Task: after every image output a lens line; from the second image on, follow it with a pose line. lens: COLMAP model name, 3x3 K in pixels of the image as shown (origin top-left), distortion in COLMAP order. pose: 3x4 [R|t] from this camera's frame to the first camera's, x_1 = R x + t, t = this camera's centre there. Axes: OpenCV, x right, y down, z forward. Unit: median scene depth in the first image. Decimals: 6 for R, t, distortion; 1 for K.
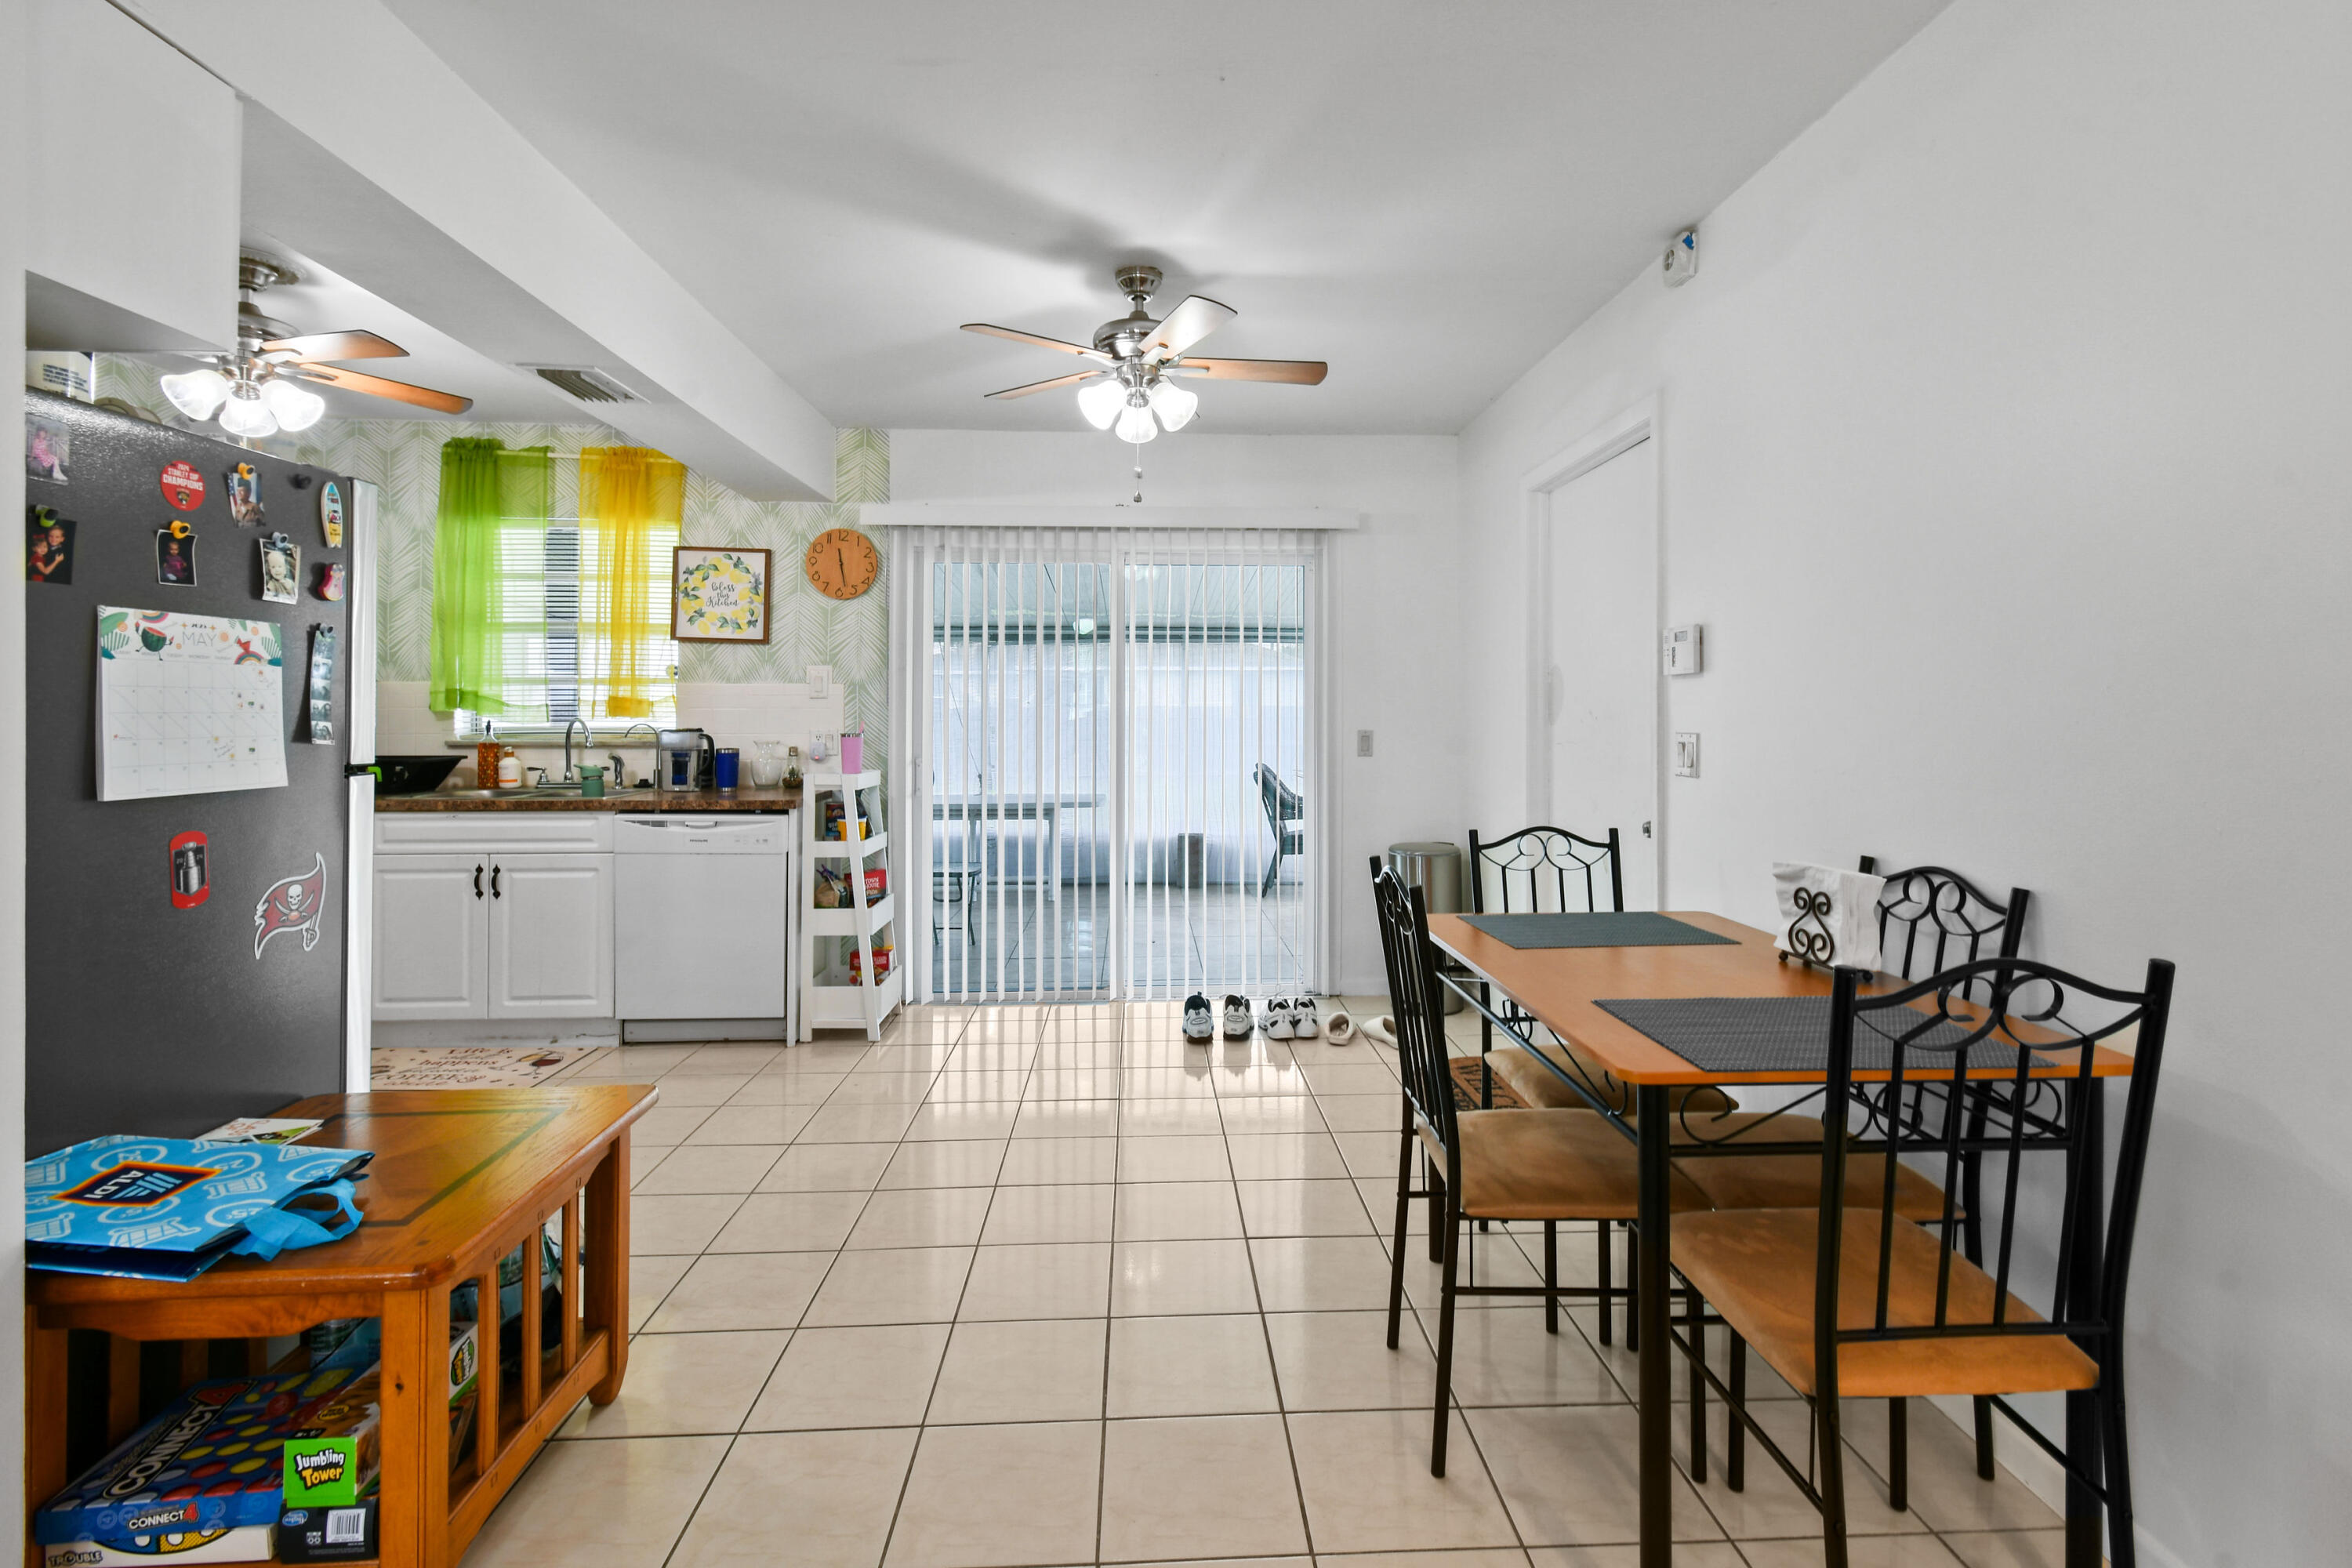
lens RADIAL K [[1066.5, 0, 1241.1], [0, 1066.5, 709.0], [0, 0, 1]] dist [0.009935, -0.005008]
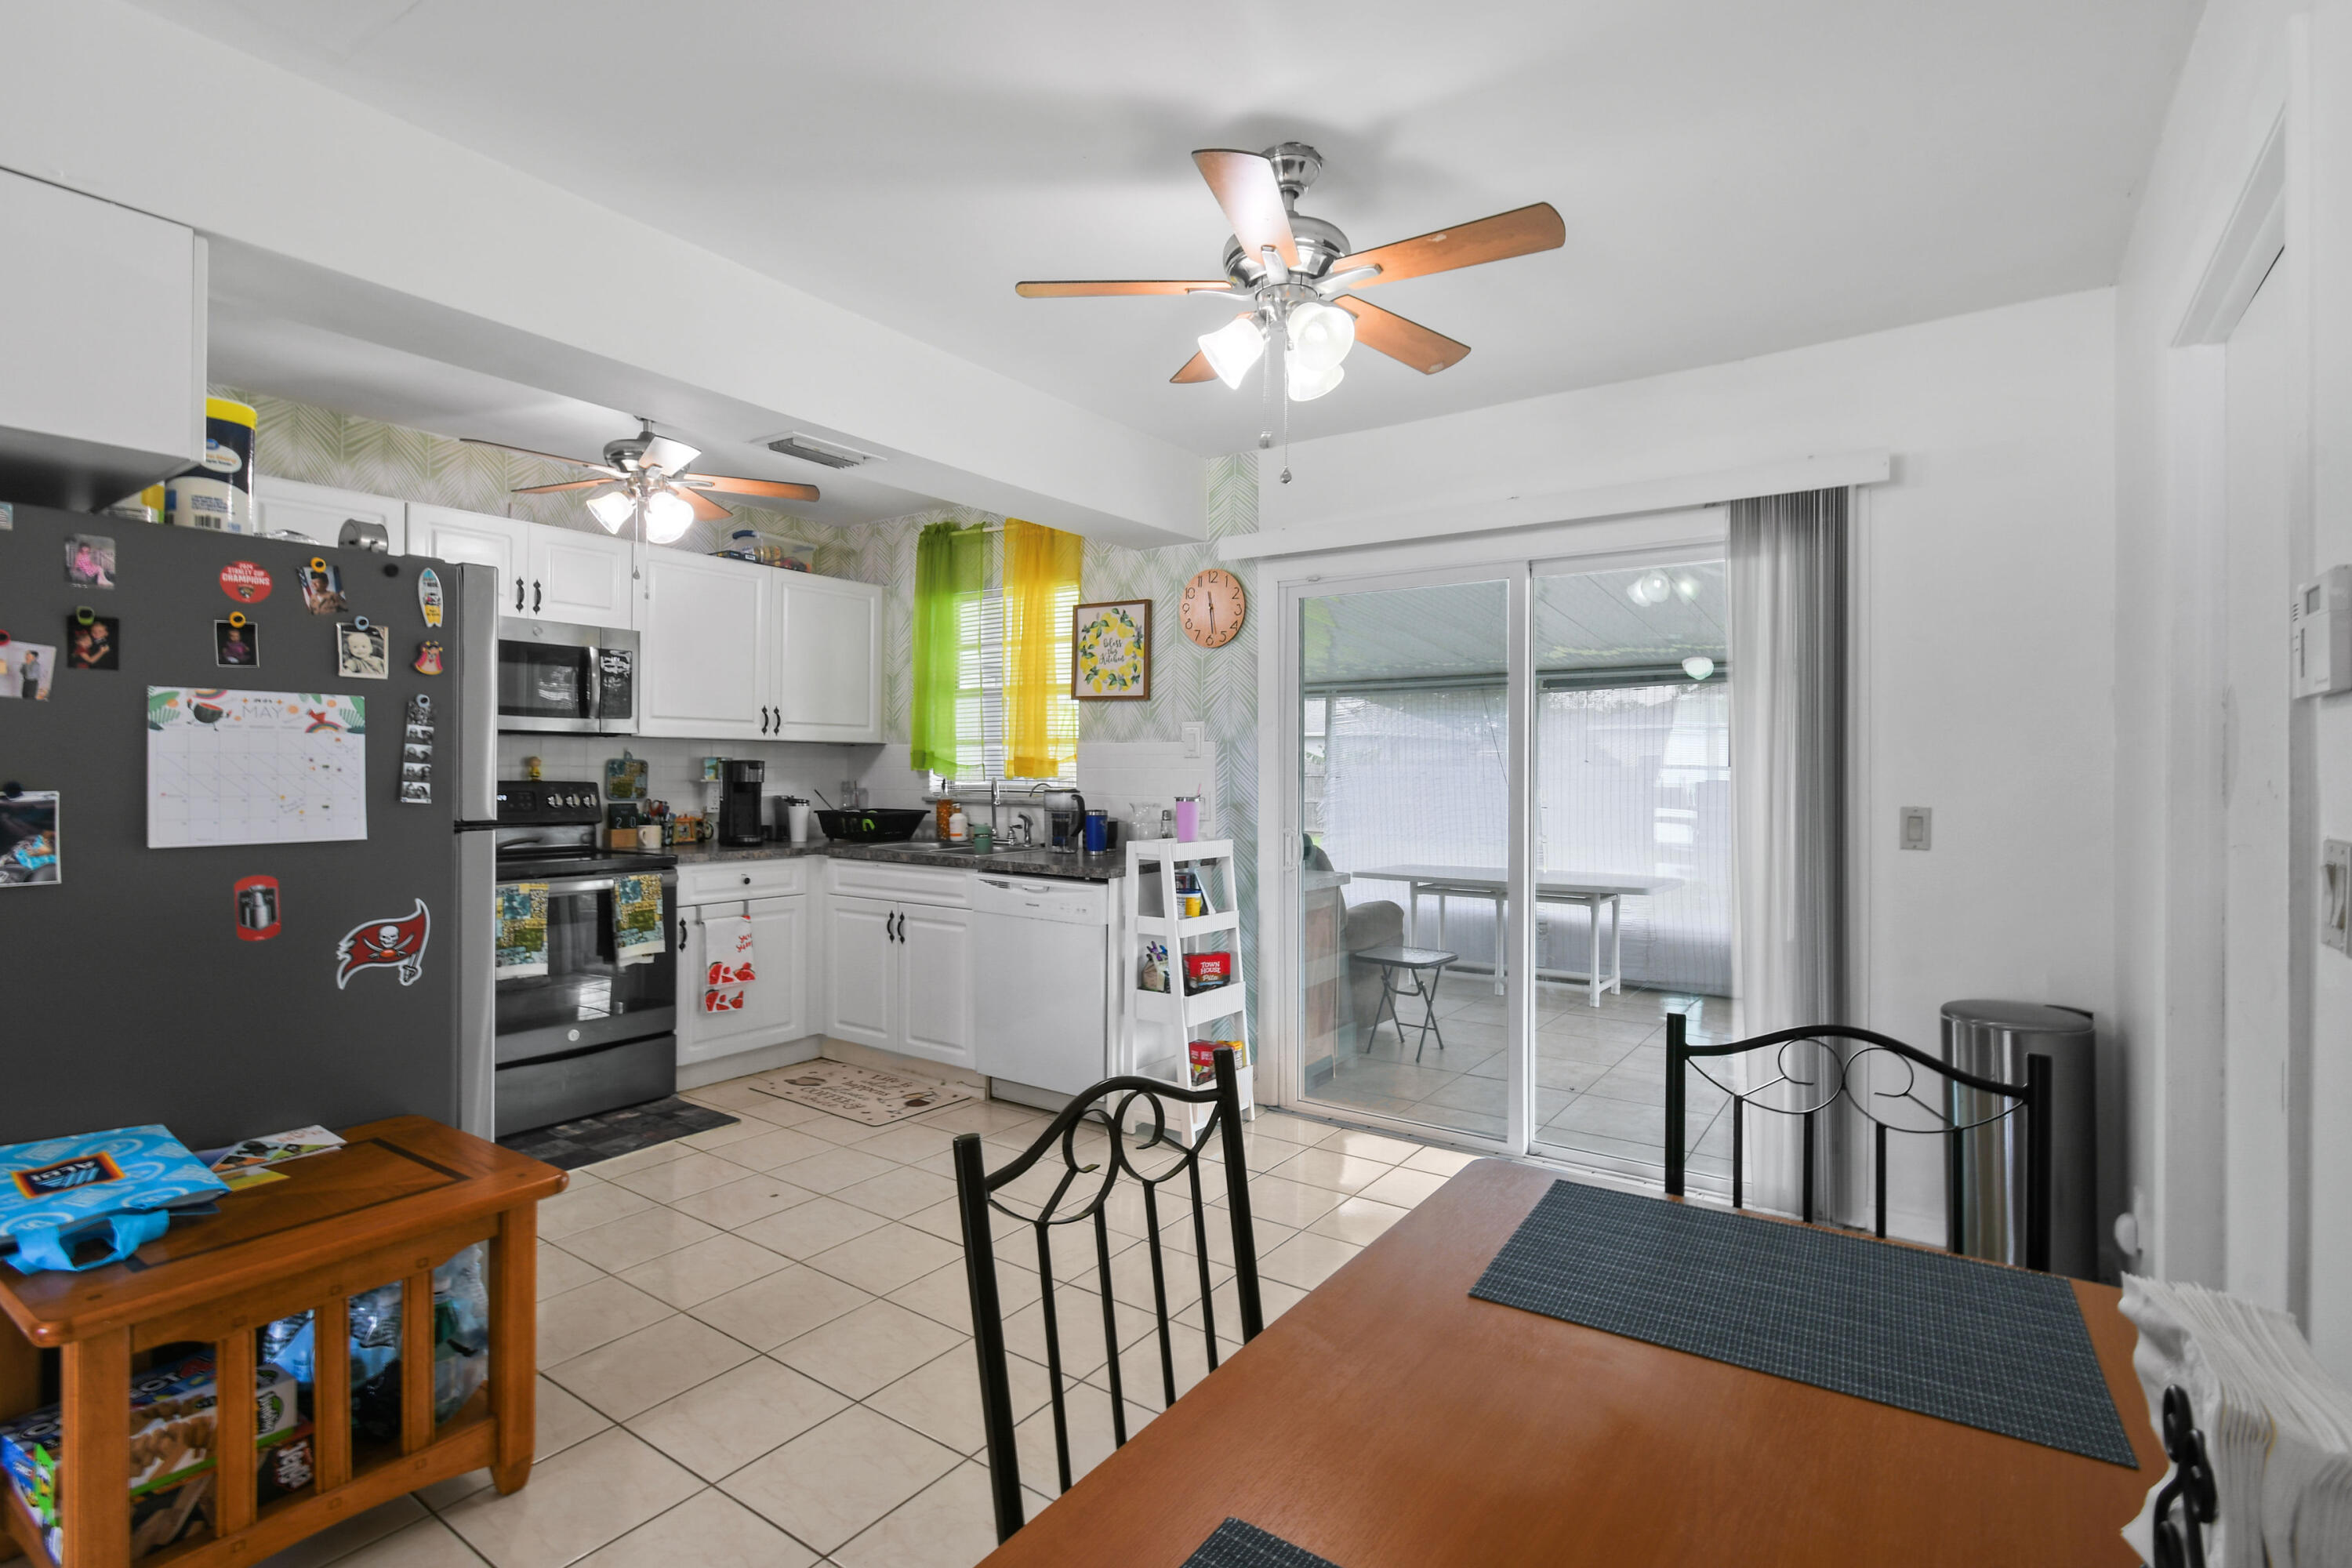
lens RADIAL K [[1129.6, 0, 1207.8], [0, 1129.6, 774.0], [0, 0, 1]] dist [-0.006607, 0.002056]
pose [[0.777362, 0.006490, -0.629020, 0.250564], [-0.002496, 0.999971, 0.007233, -0.003700], [0.629048, -0.004052, 0.777356, 0.287250]]
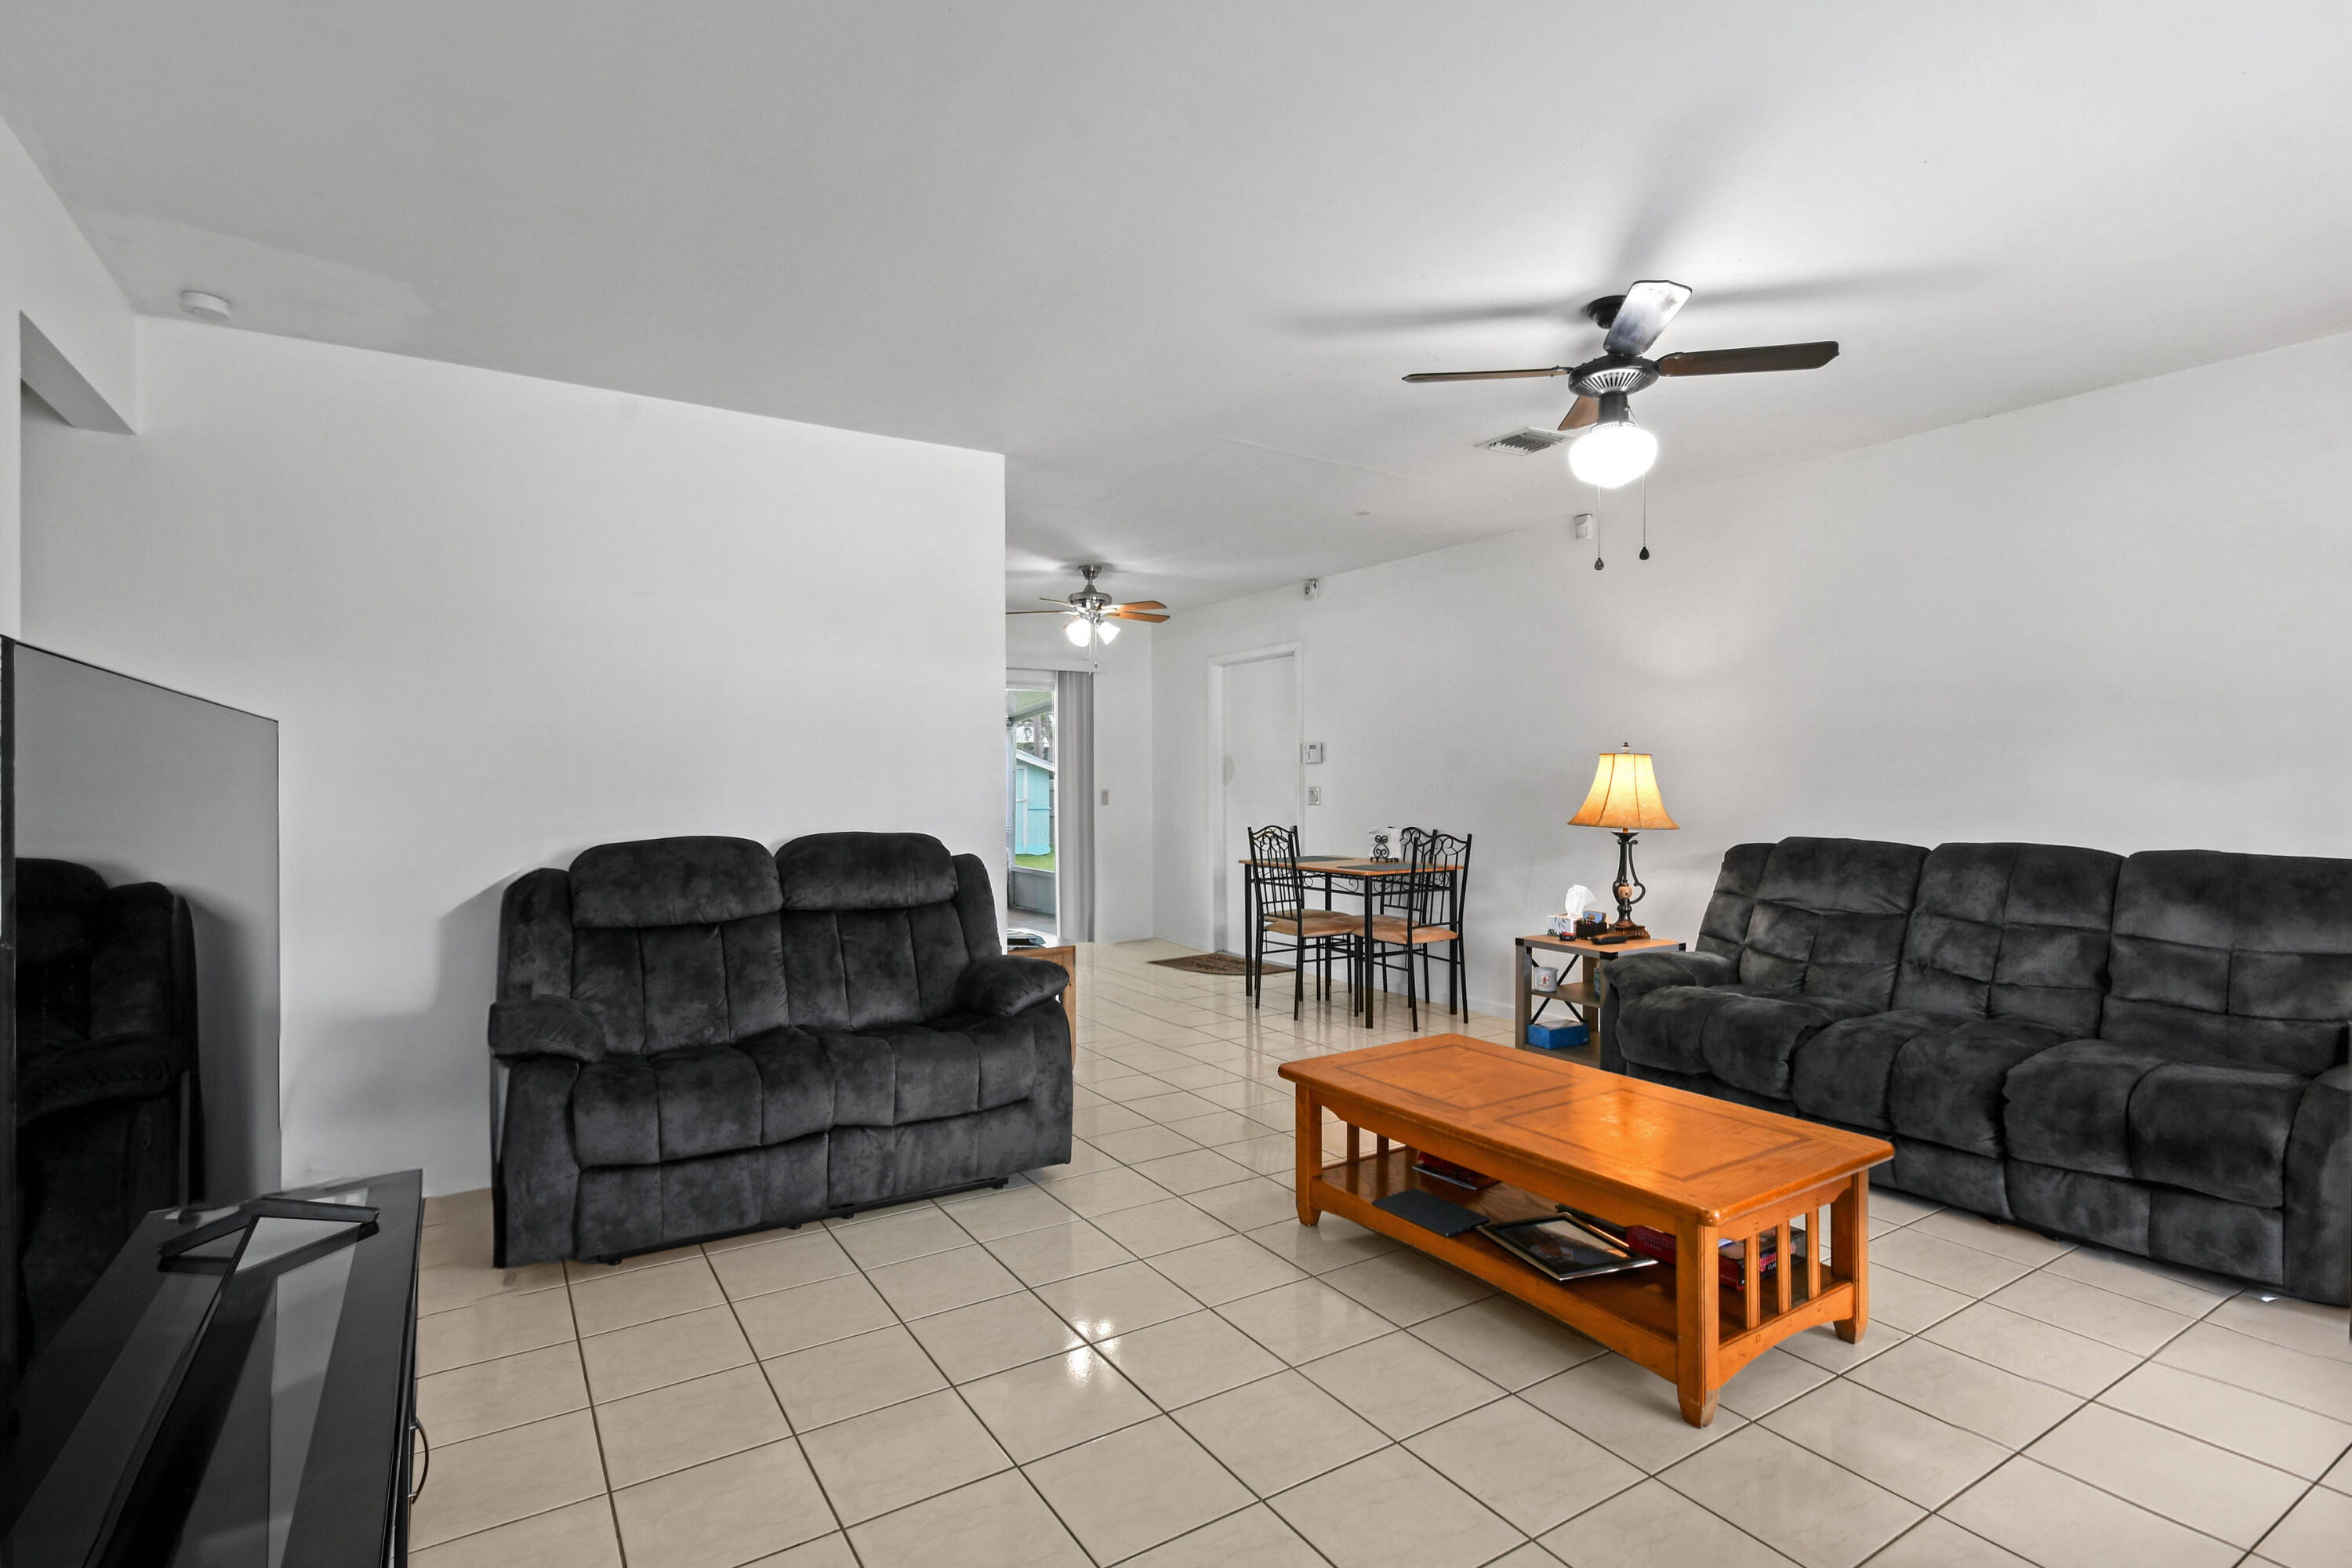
lens RADIAL K [[1066.5, 0, 1183.8], [0, 1066.5, 770.8], [0, 0, 1]] dist [0.009935, -0.005008]
pose [[0.889783, 0.007304, 0.456325, -1.131693], [-0.009691, 0.999949, 0.002891, -0.020931], [-0.456280, -0.006995, 0.889809, -1.220161]]
